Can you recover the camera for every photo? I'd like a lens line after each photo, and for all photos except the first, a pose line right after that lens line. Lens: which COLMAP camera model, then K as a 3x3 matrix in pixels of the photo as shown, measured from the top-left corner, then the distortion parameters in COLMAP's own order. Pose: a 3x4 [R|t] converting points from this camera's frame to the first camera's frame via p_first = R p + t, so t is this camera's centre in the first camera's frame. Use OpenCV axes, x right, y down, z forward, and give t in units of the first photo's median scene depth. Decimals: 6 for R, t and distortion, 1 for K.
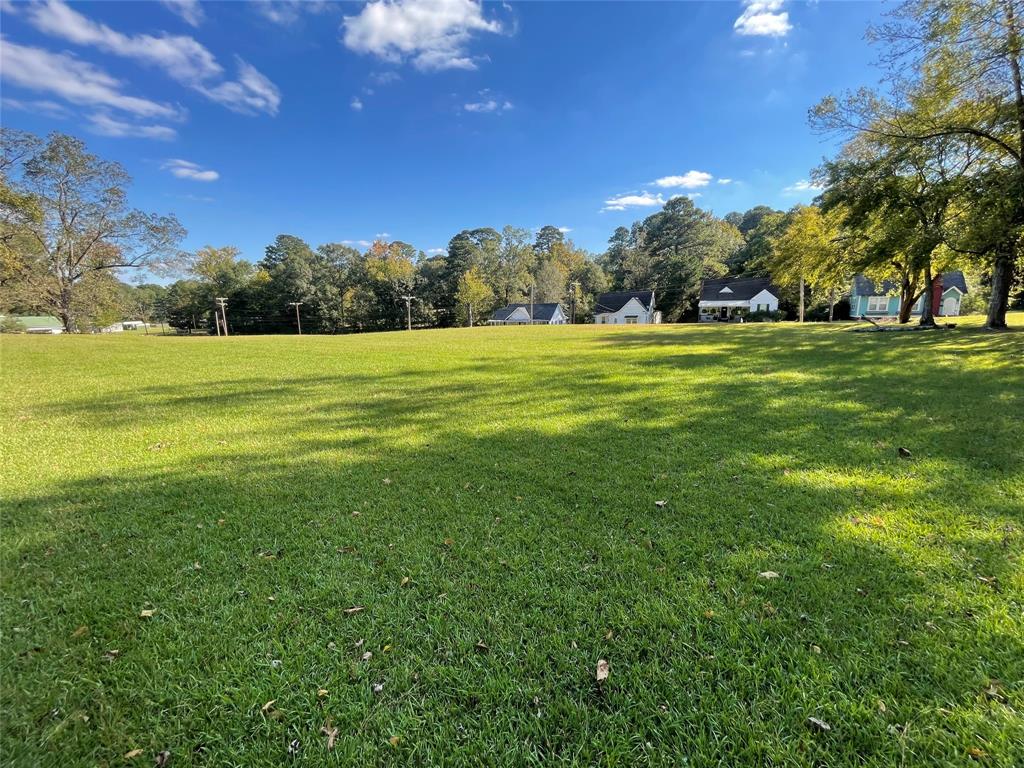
lens RADIAL K [[424.2, 0, 508.5], [0, 424.2, 384.0], [0, 0, 1]] dist [0.000482, 0.000003]
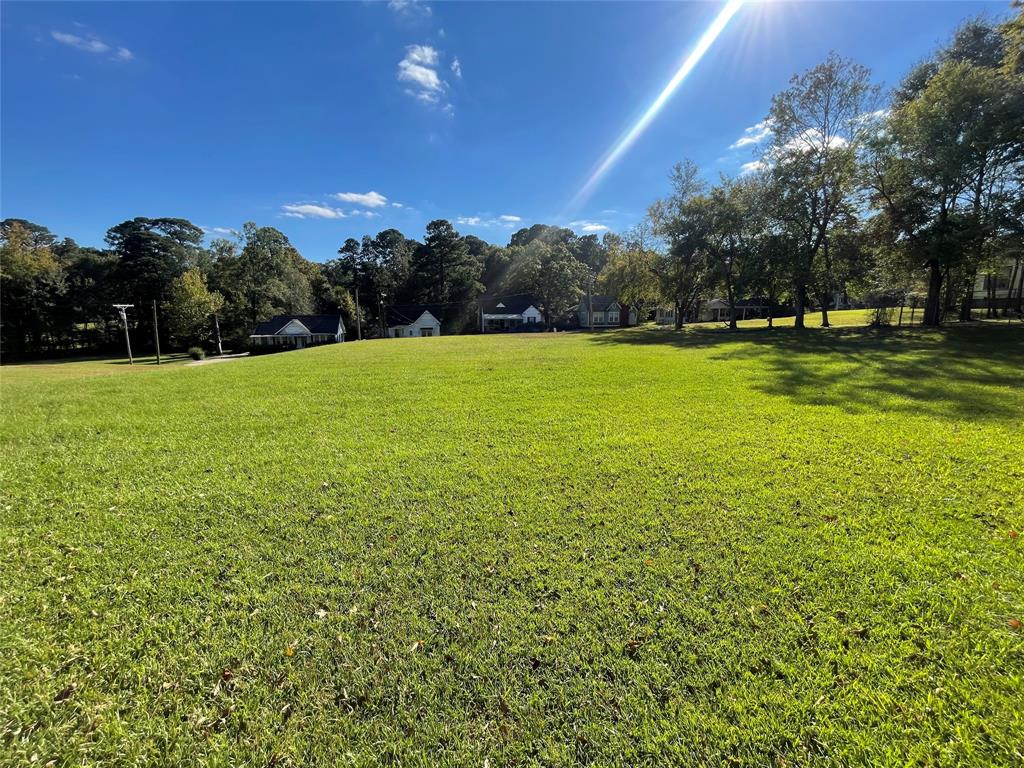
lens RADIAL K [[414.6, 0, 509.0], [0, 414.6, 401.6], [0, 0, 1]] dist [0.000767, 0.000036]
pose [[0.757320, -0.127476, 0.640481, -0.142502], [0.119847, 0.991235, 0.055578, -0.007595], [-0.641952, 0.034669, 0.765961, 0.052682]]
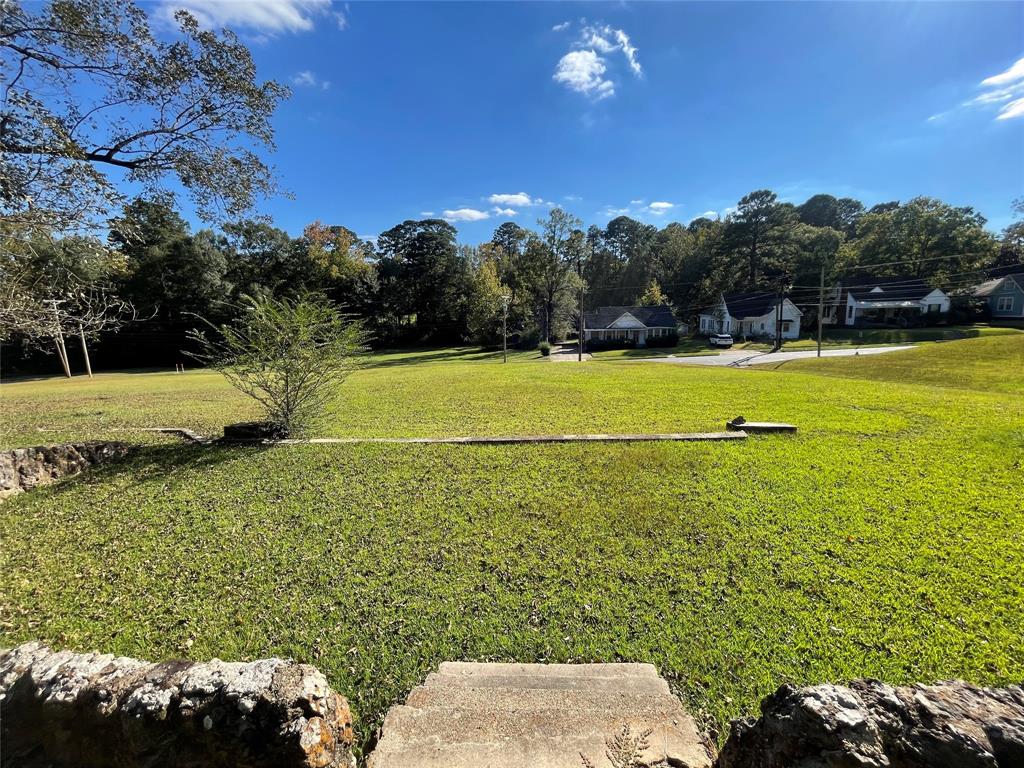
lens RADIAL K [[424.2, 0, 508.5], [0, 424.2, 384.0], [0, 0, 1]] dist [0.000482, 0.000003]
pose [[0.906226, -0.077818, 0.415572, -0.346164], [0.089576, 0.995941, -0.008841, -0.045132], [-0.413197, 0.045237, 0.909518, 0.277241]]
